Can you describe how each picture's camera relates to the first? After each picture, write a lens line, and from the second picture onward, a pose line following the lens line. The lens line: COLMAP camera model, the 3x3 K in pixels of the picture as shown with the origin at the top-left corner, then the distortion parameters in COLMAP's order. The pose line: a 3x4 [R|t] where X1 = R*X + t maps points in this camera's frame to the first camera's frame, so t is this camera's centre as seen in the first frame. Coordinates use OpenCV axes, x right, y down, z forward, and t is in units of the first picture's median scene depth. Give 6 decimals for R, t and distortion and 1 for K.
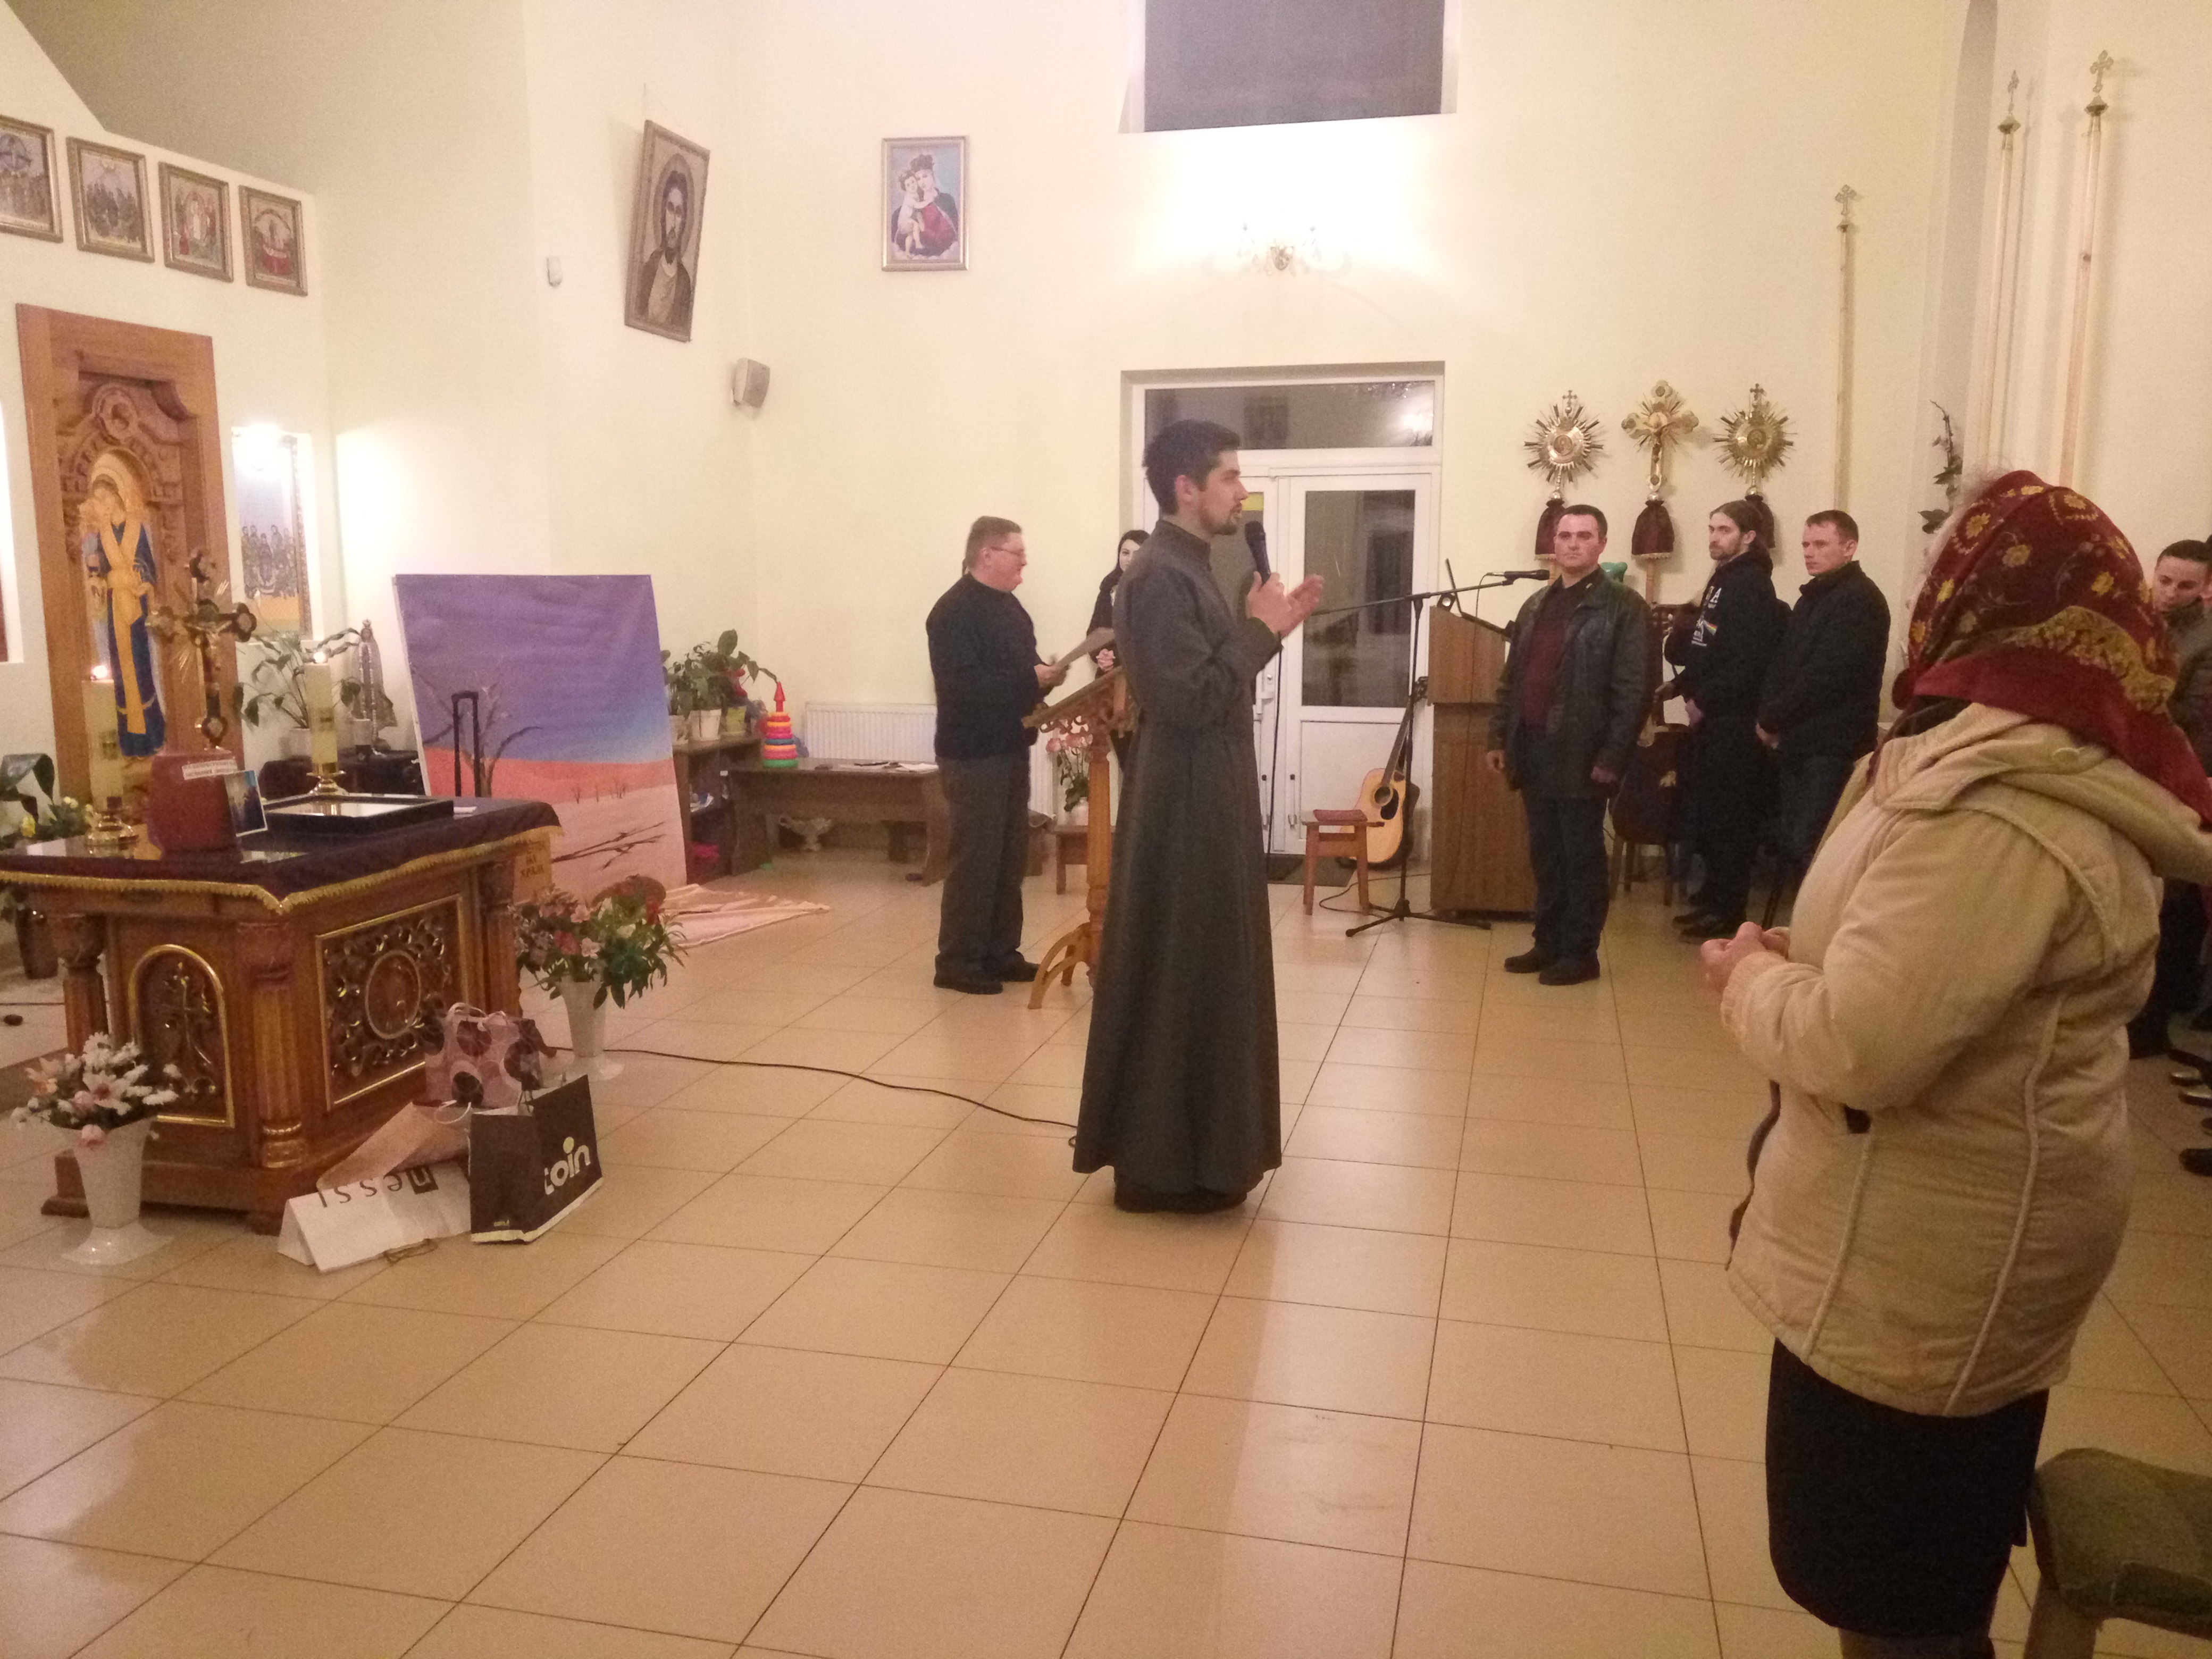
lens RADIAL K [[1769.2, 0, 1098.8], [0, 1769.2, 834.5], [0, 0, 1]] dist [0.074675, -0.088426]
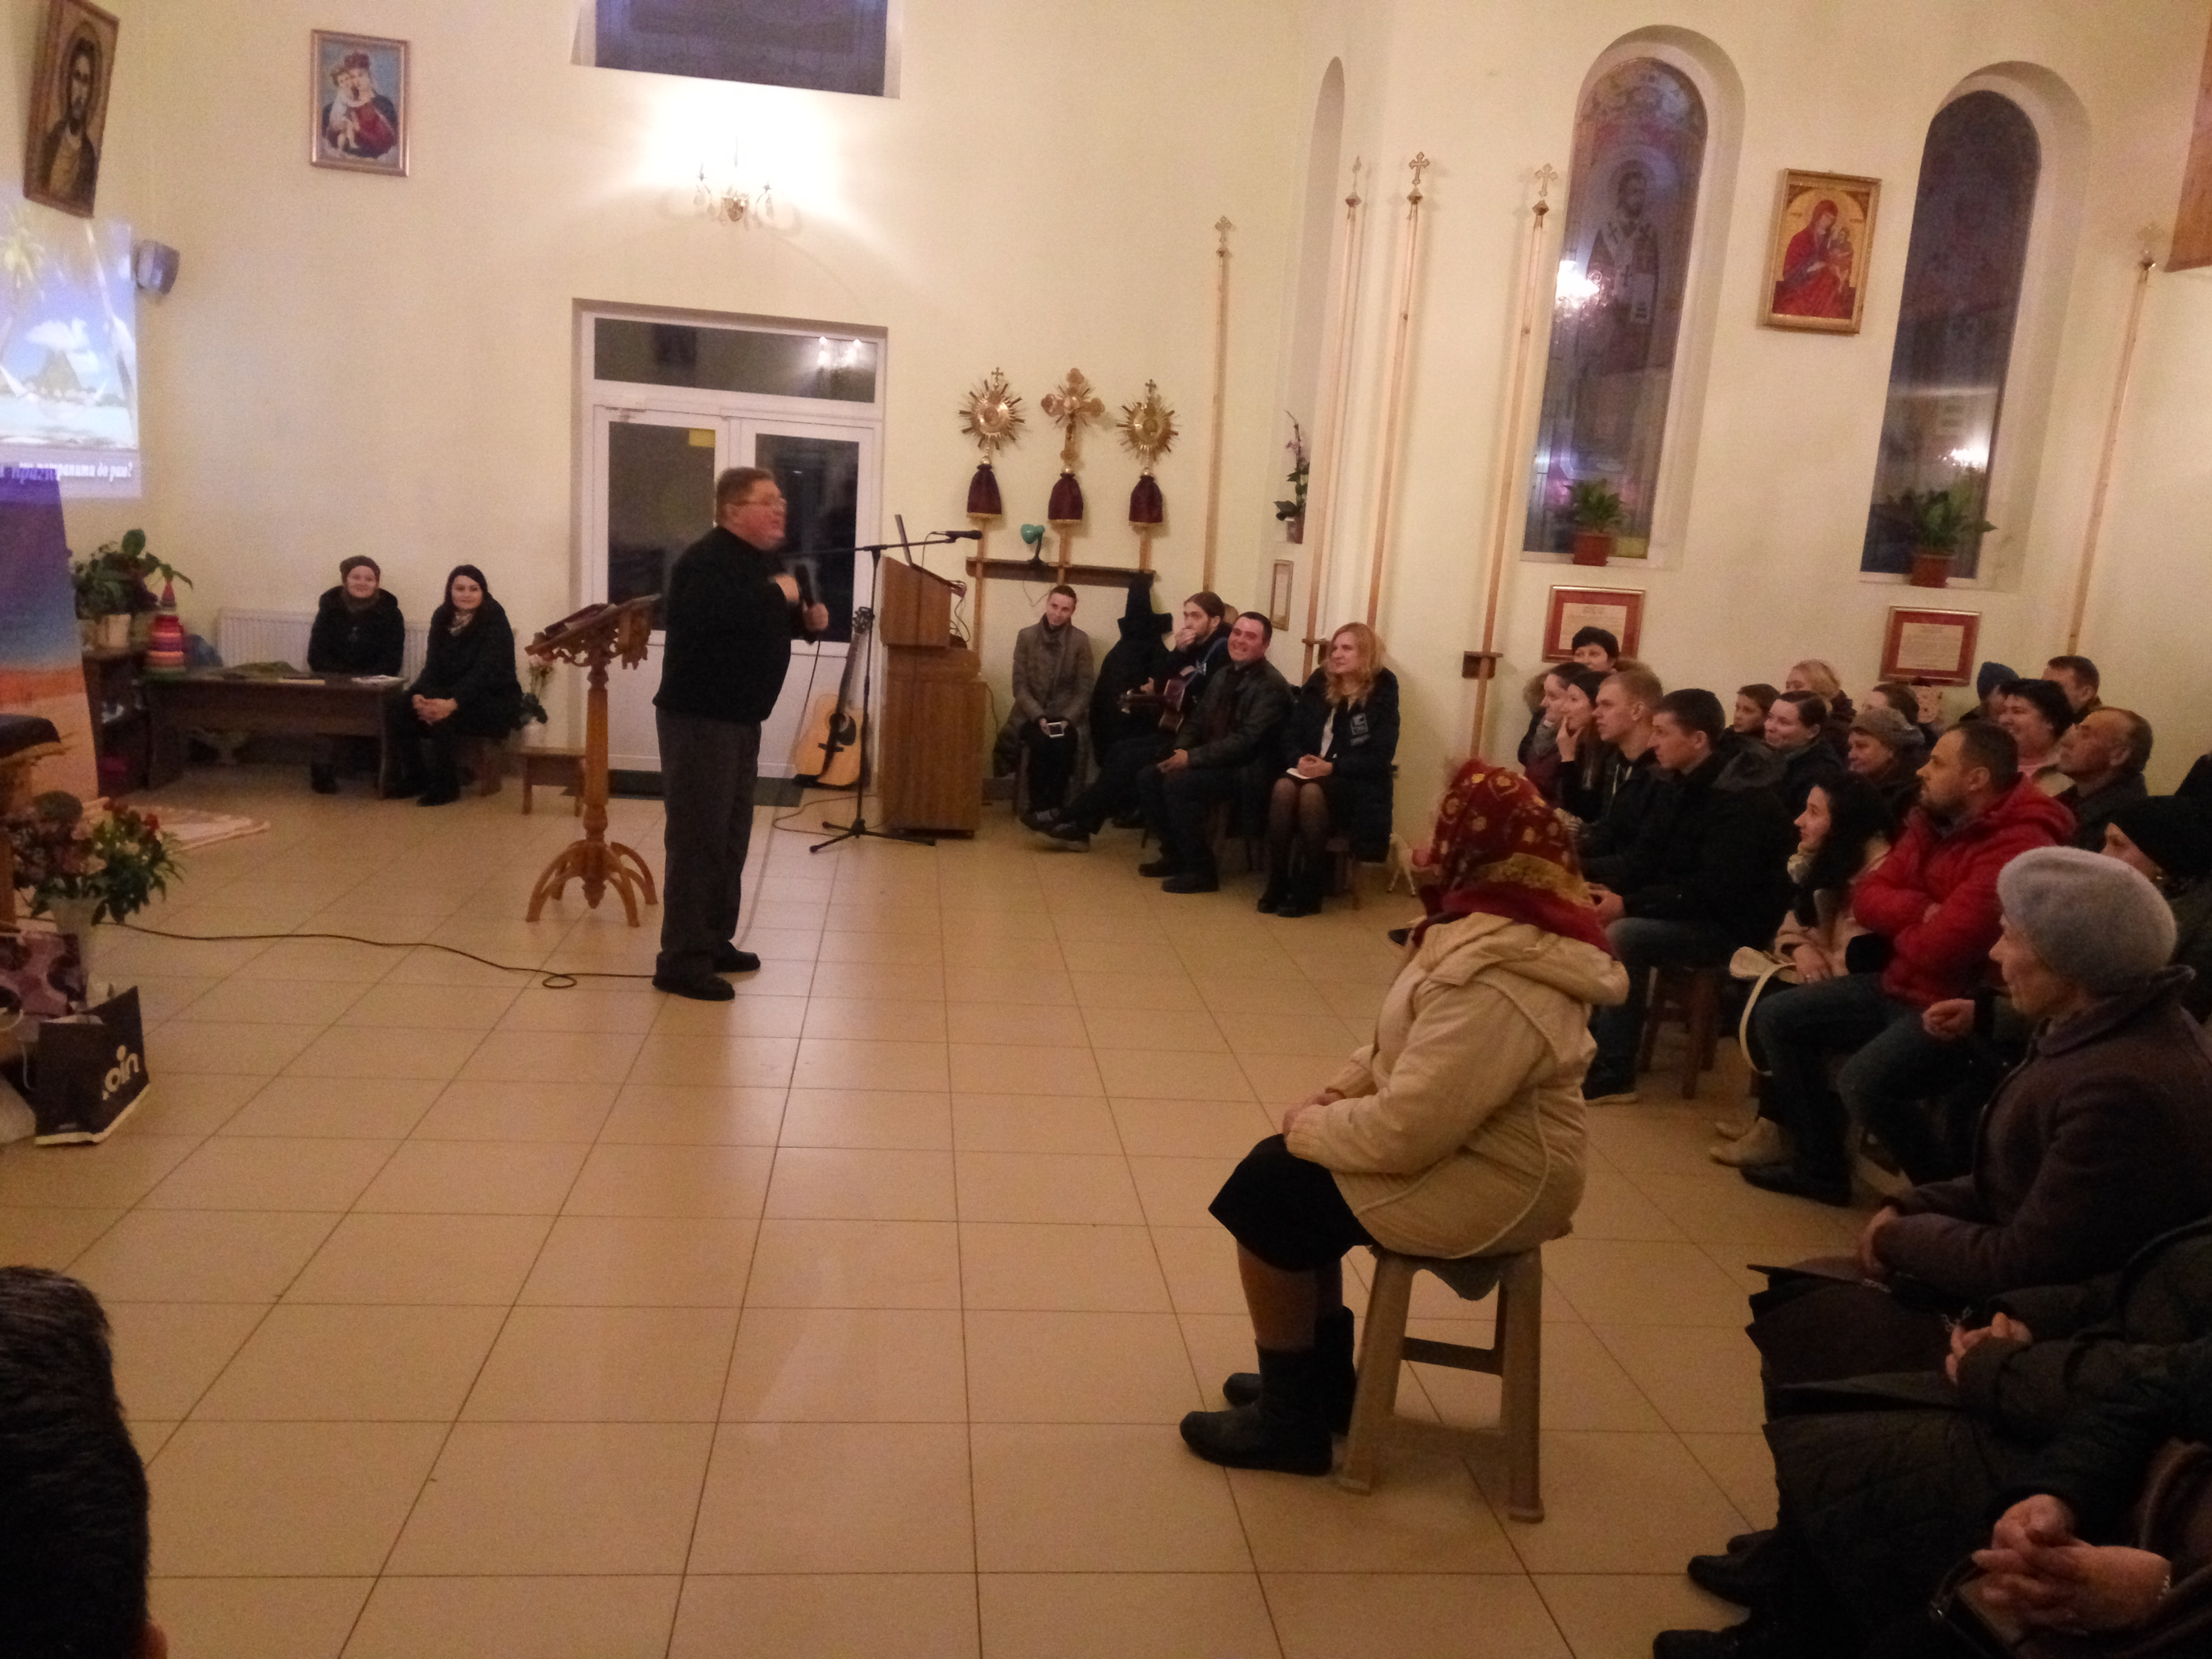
lens RADIAL K [[1769.2, 0, 1105.3], [0, 1769.2, 841.5], [0, 0, 1]] dist [0.074675, -0.088426]
pose [[0.937741, 0.000568, 0.347335, -0.073516], [-0.018513, 0.998659, 0.048349, -0.006656], [-0.346841, -0.051769, 0.936494, -0.107681]]
